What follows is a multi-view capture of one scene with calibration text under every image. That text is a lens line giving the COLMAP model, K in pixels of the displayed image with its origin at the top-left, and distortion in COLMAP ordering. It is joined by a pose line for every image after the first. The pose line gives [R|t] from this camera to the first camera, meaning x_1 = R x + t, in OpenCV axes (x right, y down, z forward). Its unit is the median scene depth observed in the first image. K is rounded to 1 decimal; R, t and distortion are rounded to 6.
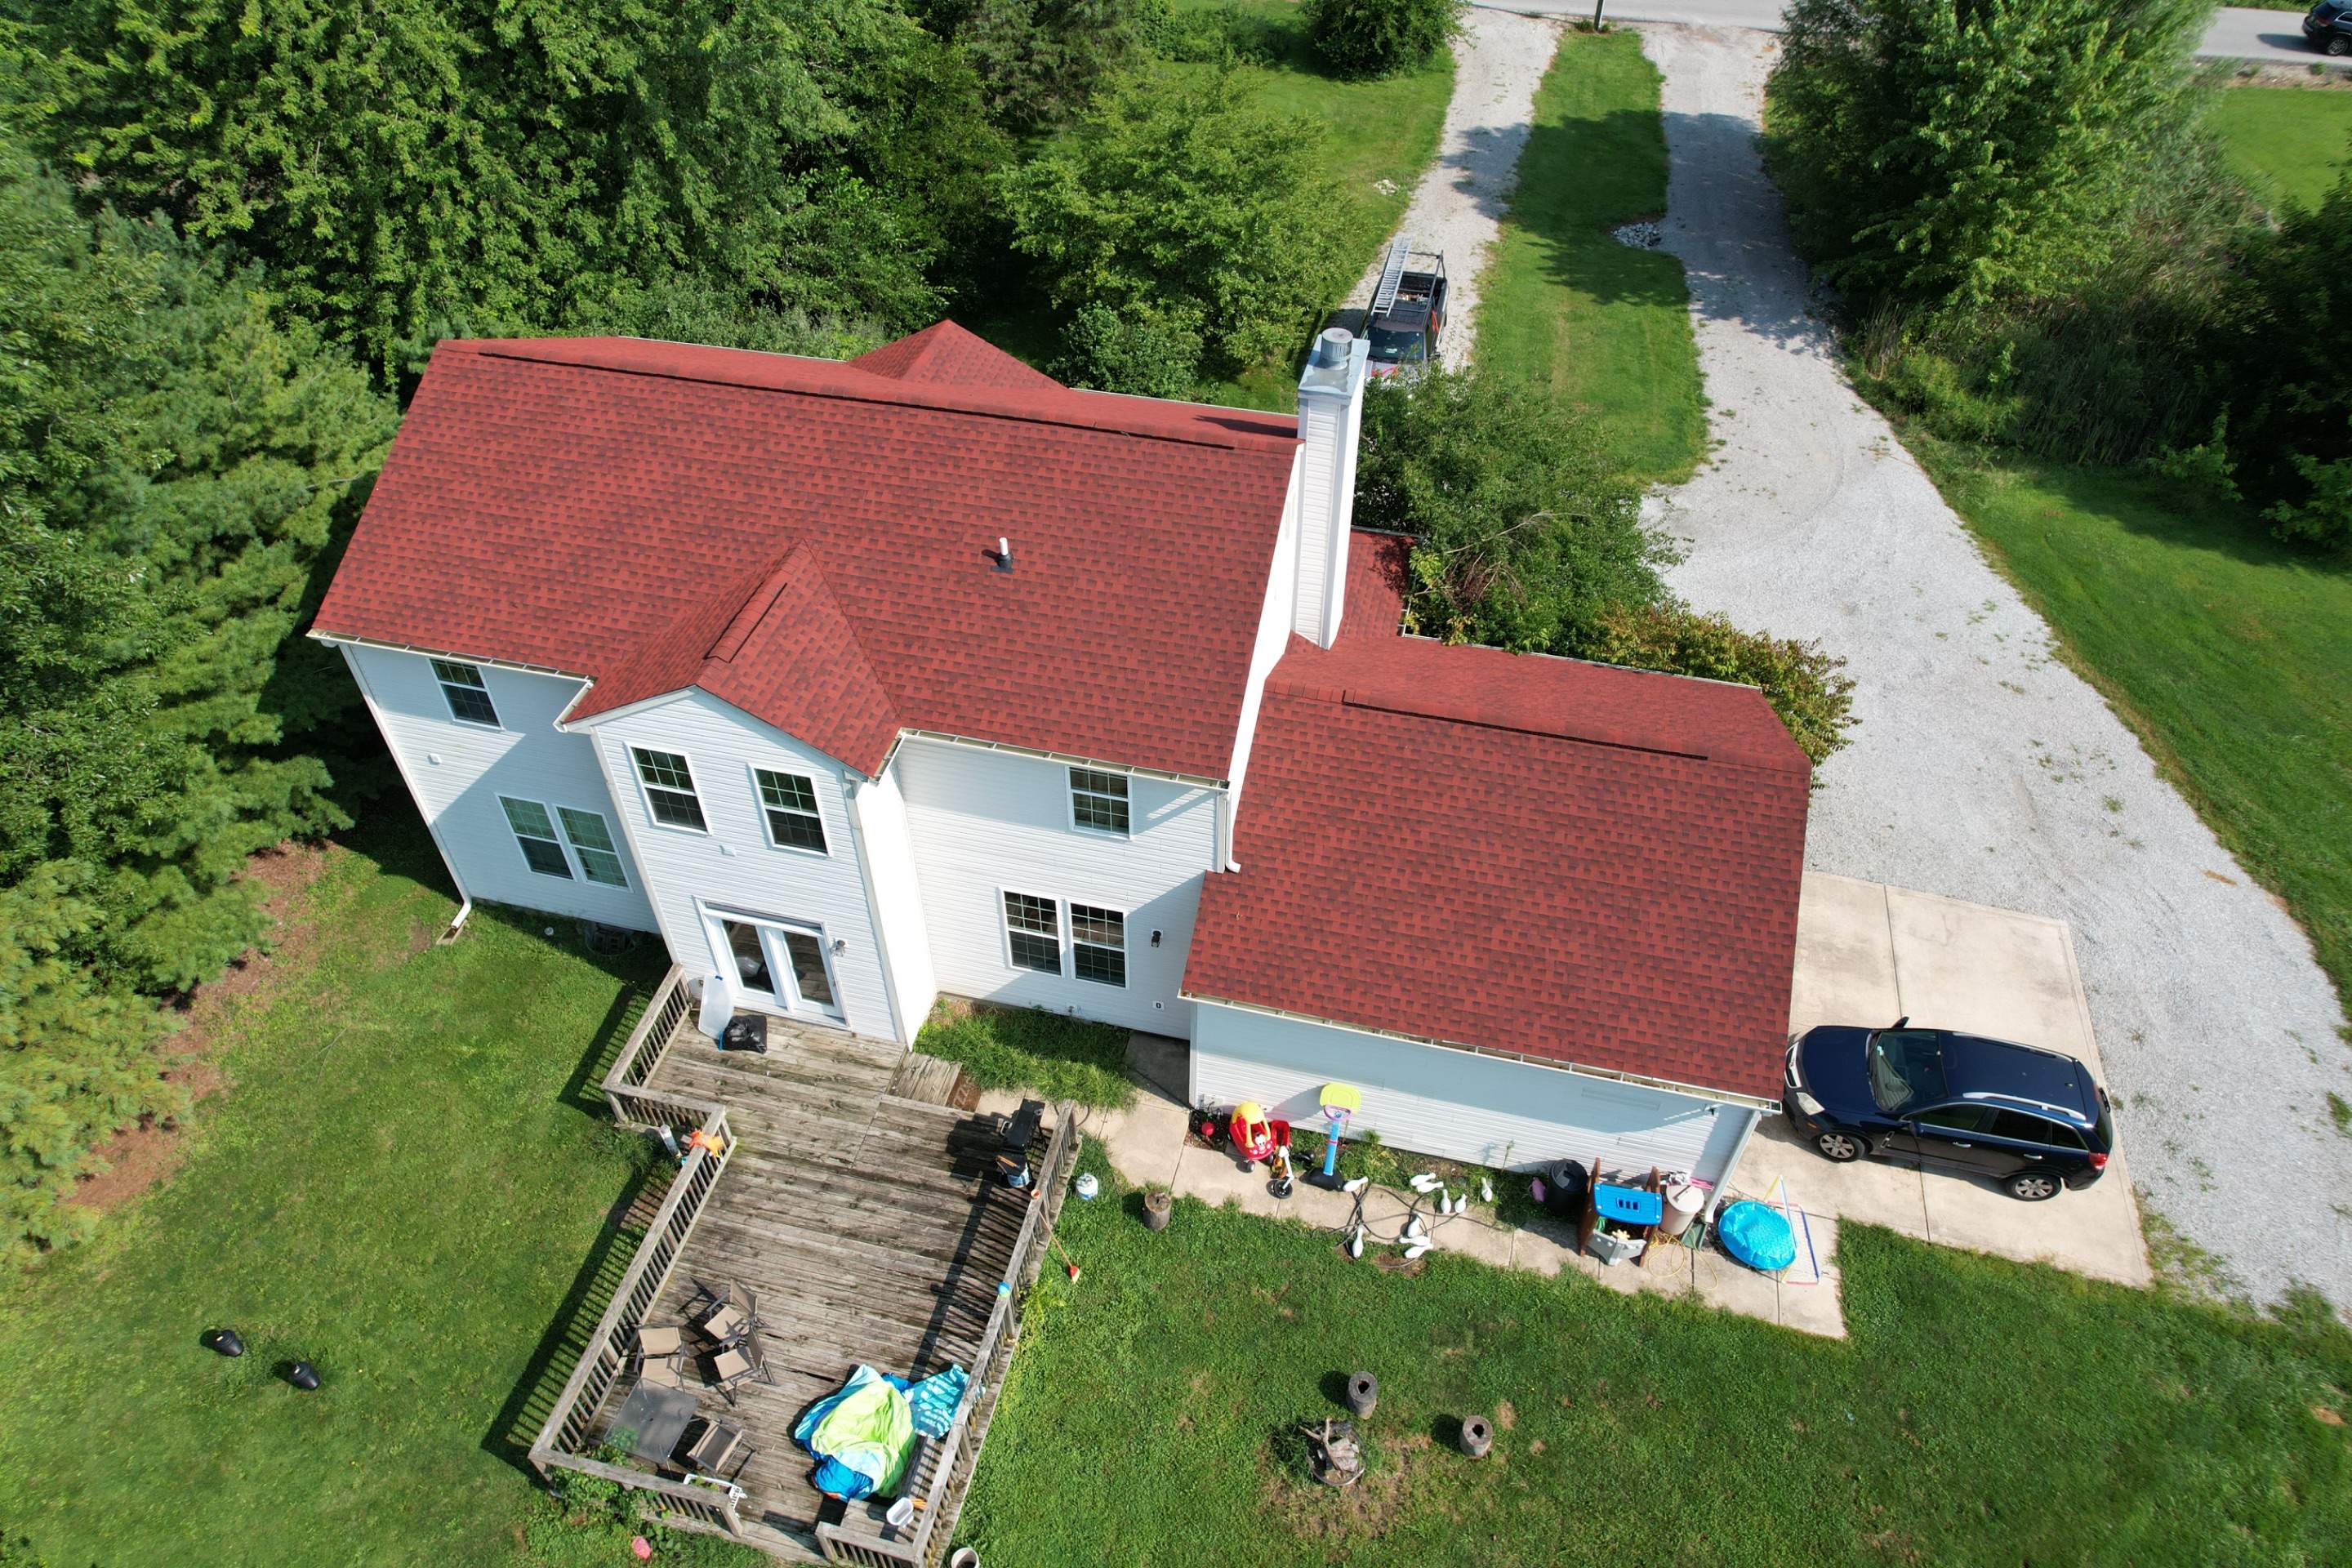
lens RADIAL K [[1504.8, 0, 1181.0], [0, 1504.8, 784.4], [0, 0, 1]] dist [-0.070891, 0.061956]
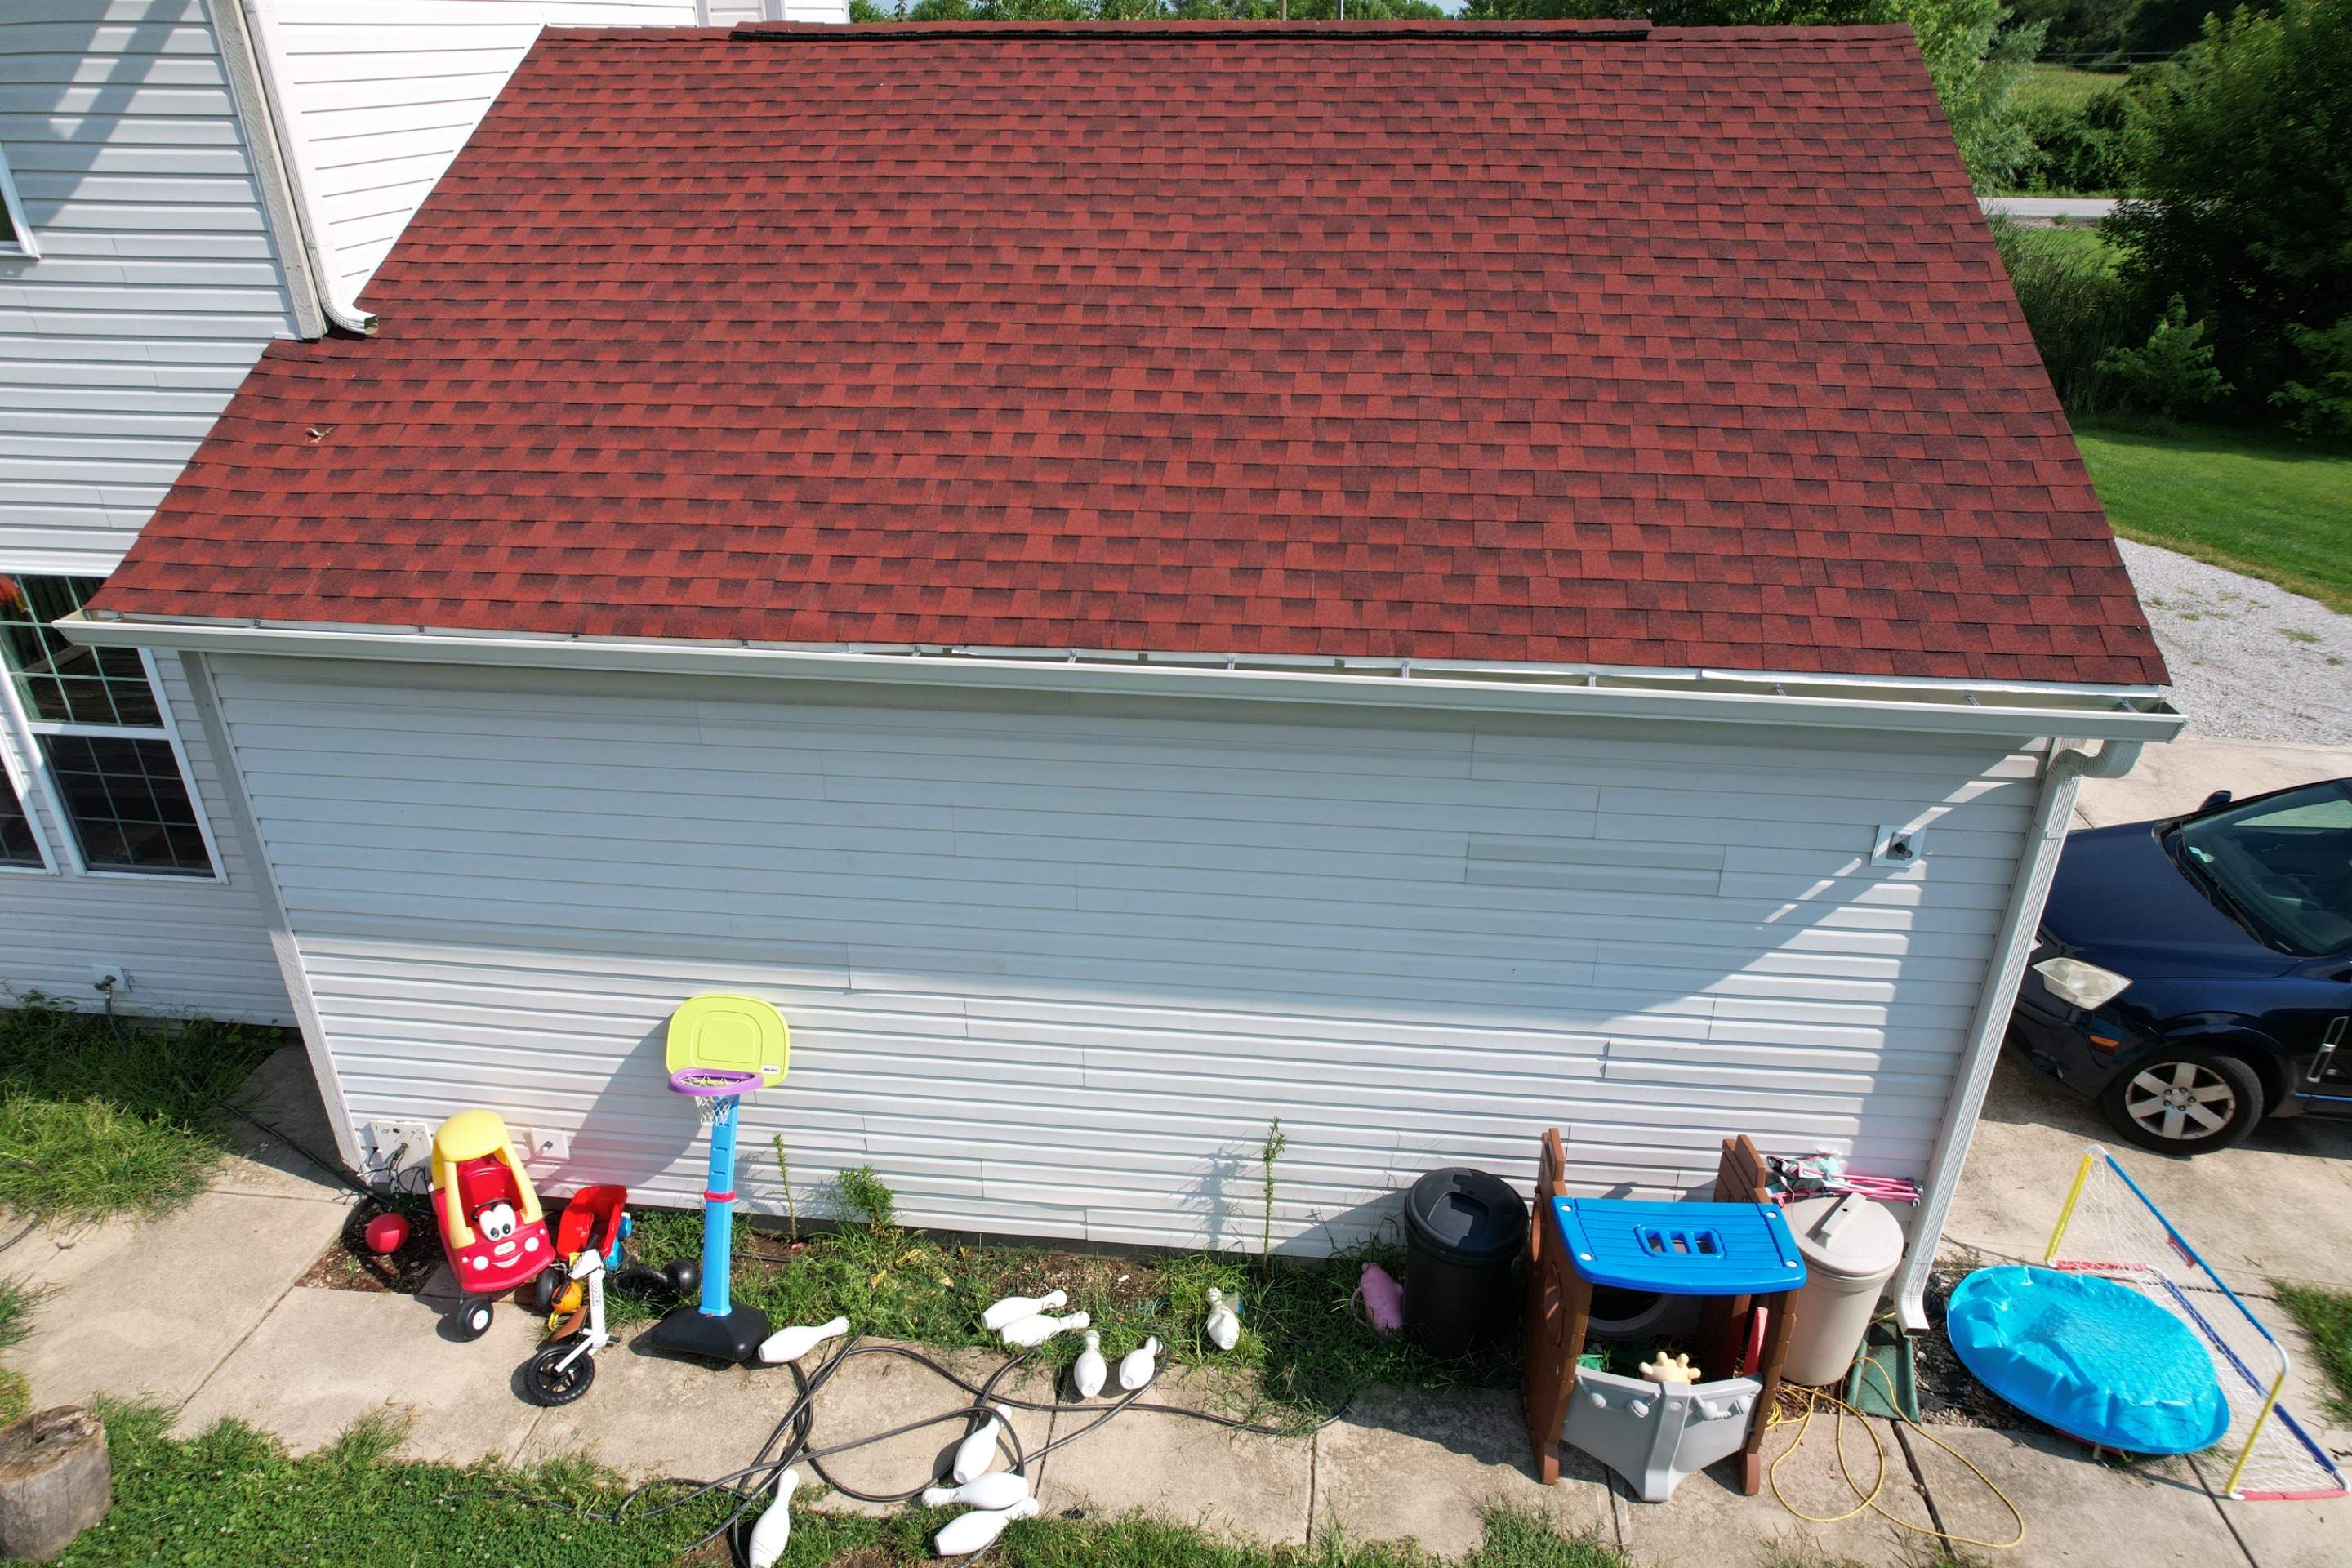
lens RADIAL K [[1504.8, 0, 1181.0], [0, 1504.8, 785.7], [0, 0, 1]] dist [-0.070891, 0.061956]
pose [[0.991346, -0.061618, 0.115912, 0.170391], [0.092865, 0.953275, -0.287478, 0.260819], [-0.092782, 0.295754, 0.950748, 0.683213]]
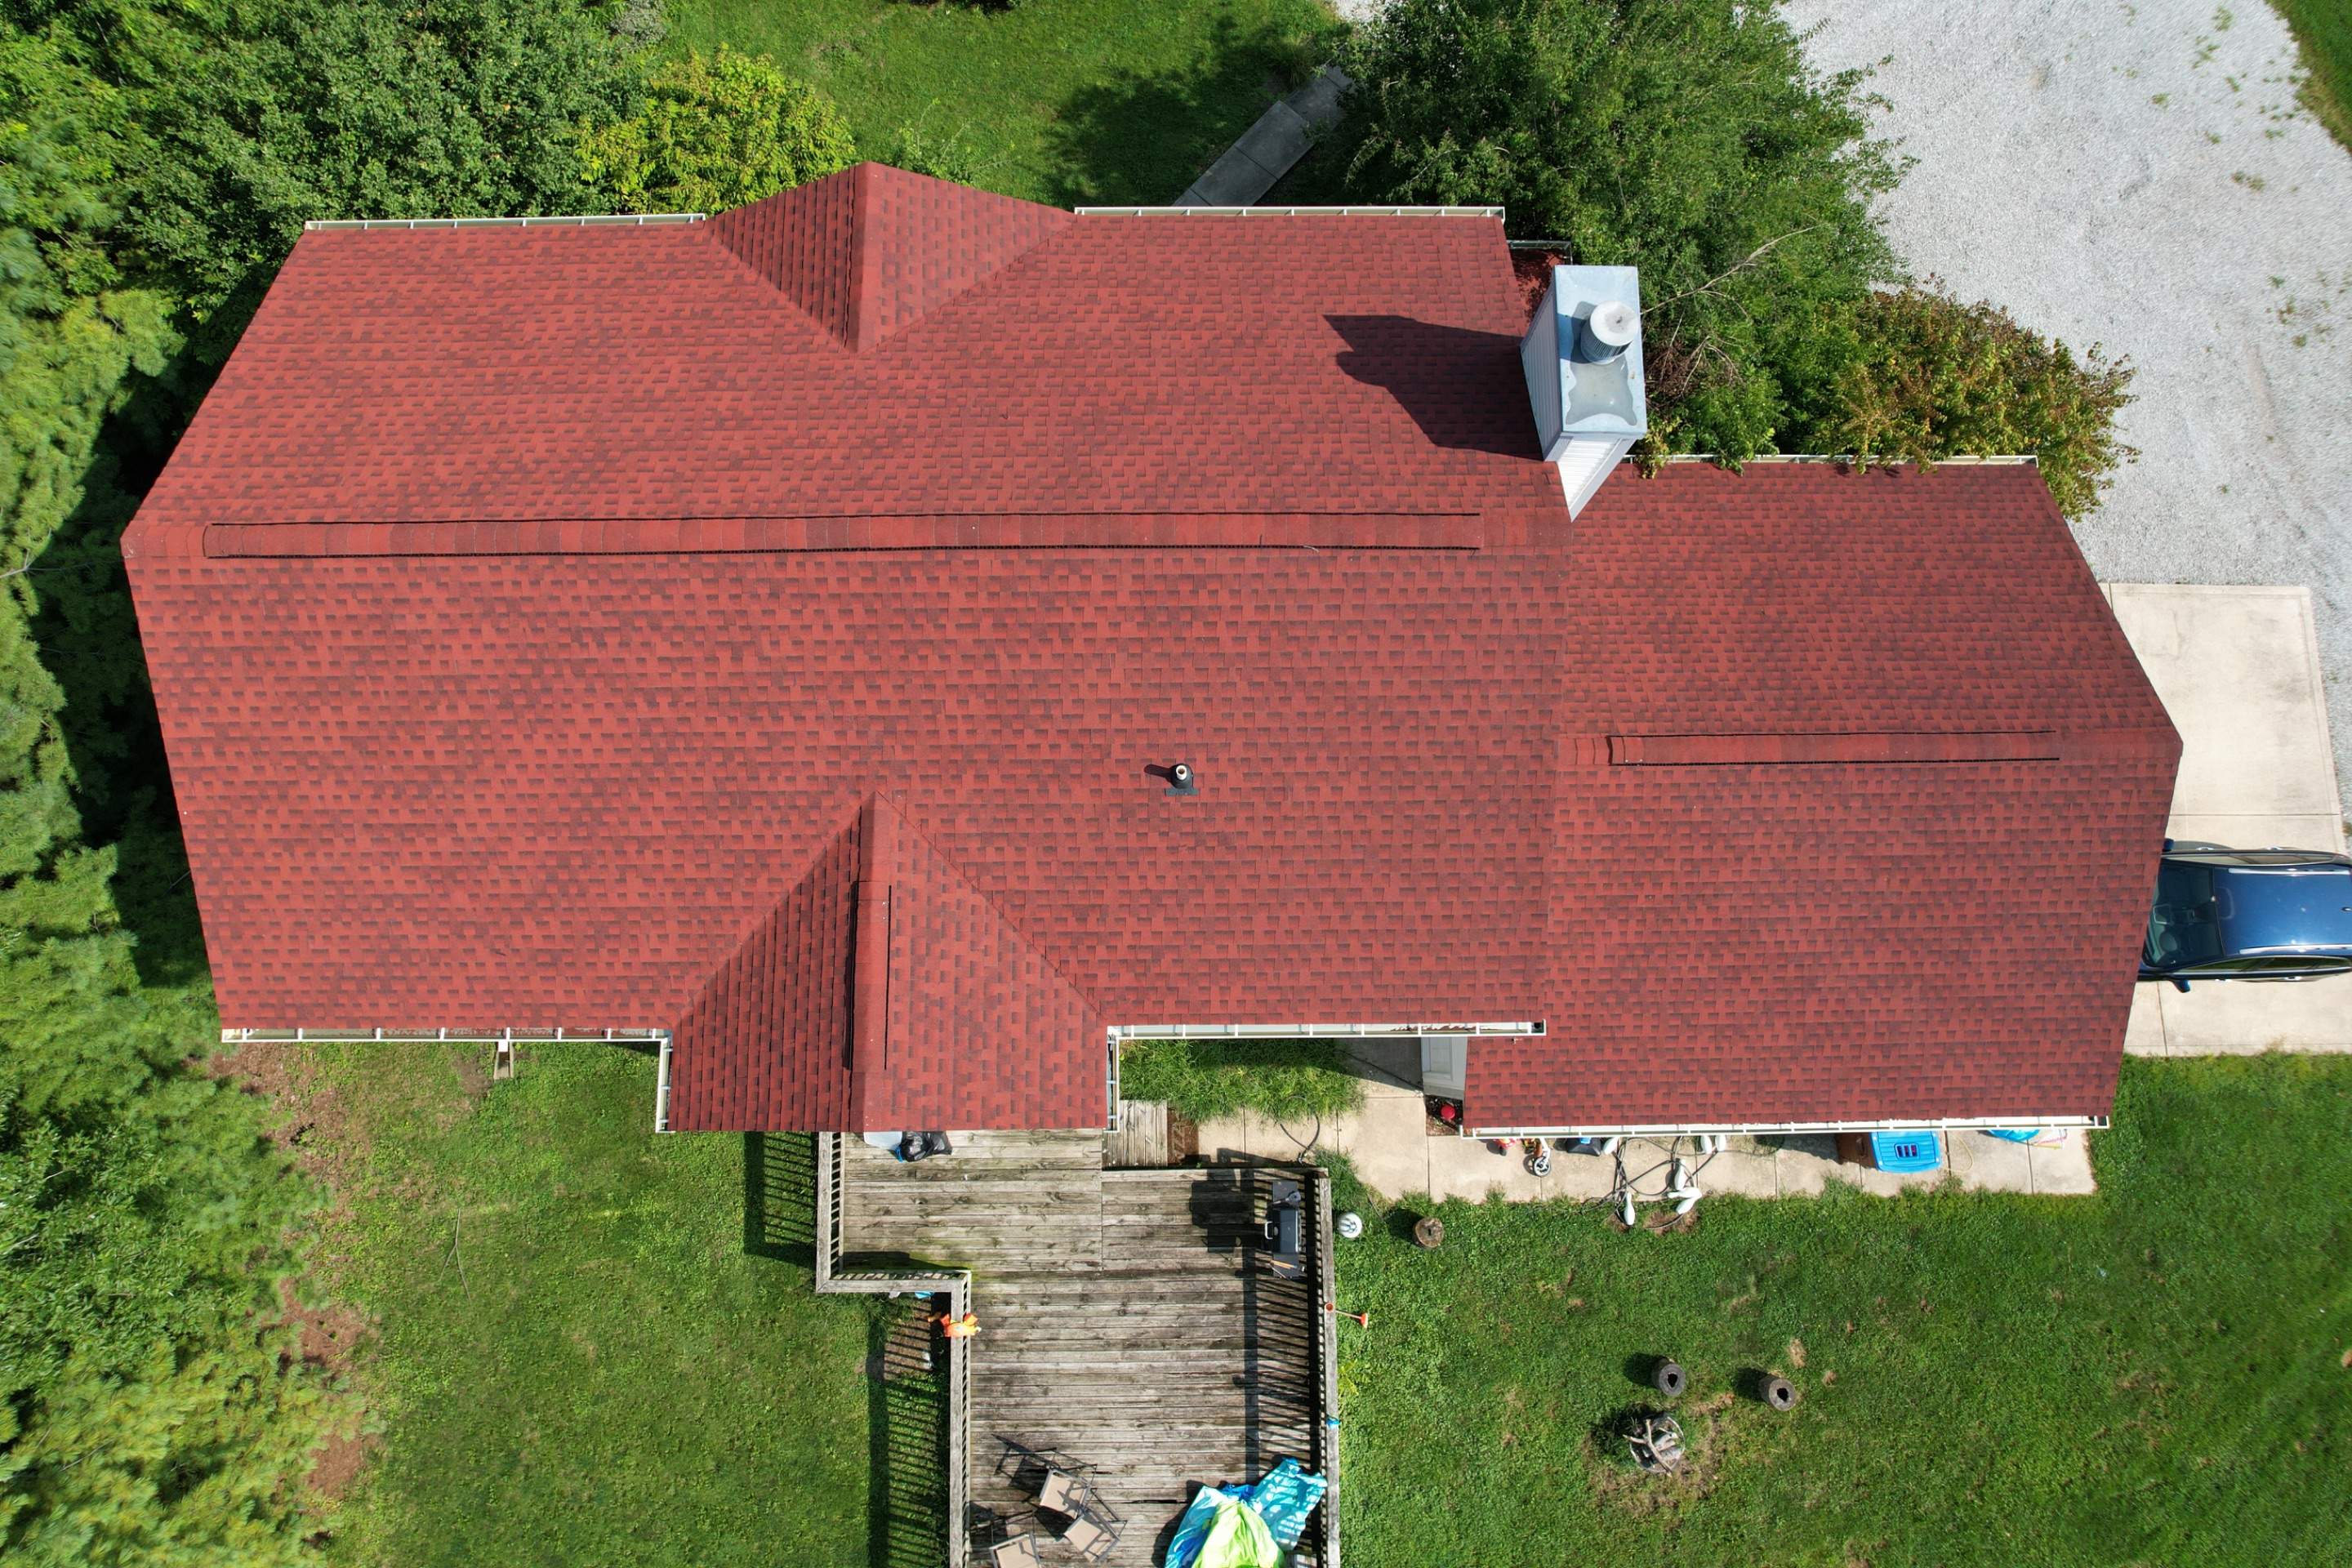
lens RADIAL K [[1504.8, 0, 1183.2], [0, 1504.8, 783.8], [0, 0, 1]] dist [-0.070891, 0.061956]
pose [[0.970863, -0.235954, 0.041841, -0.141760], [0.166115, 0.788509, 0.592165, -0.544580], [-0.172715, -0.567961, 0.804730, 0.416999]]
